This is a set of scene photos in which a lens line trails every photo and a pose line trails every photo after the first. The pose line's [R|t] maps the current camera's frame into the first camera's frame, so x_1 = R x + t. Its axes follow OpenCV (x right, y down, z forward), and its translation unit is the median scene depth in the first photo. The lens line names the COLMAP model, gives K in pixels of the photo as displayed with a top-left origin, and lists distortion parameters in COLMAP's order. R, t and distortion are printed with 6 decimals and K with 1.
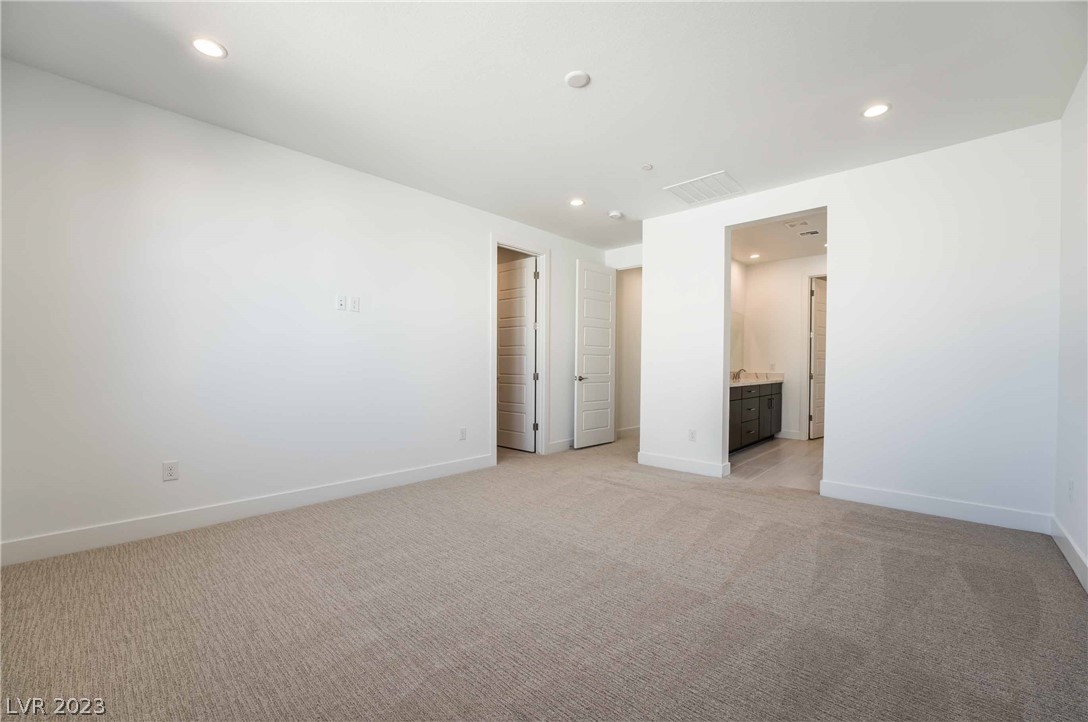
lens RADIAL K [[439.8, 0, 539.4], [0, 439.8, 367.8], [0, 0, 1]] dist [-0.024192, 0.000697]
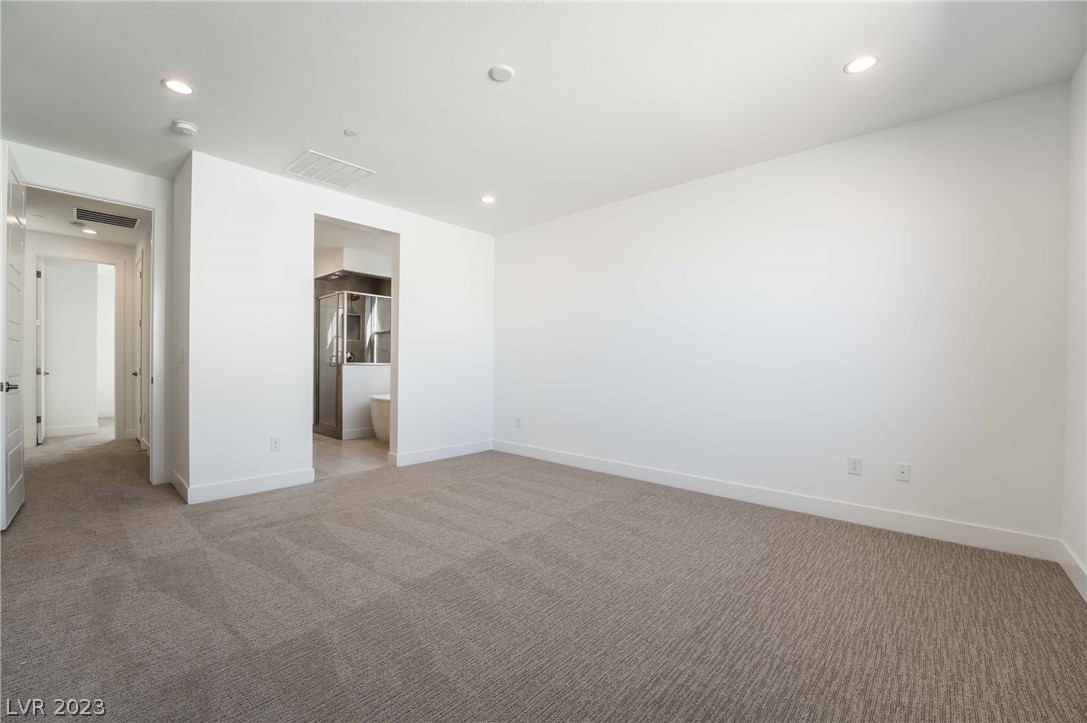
lens RADIAL K [[439.4, 0, 538.9], [0, 439.4, 368.3], [0, 0, 1]] dist [-0.024192, 0.000697]
pose [[-0.020820, -0.014547, 0.999677, -0.571414], [-0.001259, 0.999894, 0.014524, -0.005863], [-0.999782, -0.000956, -0.020837, 0.590834]]
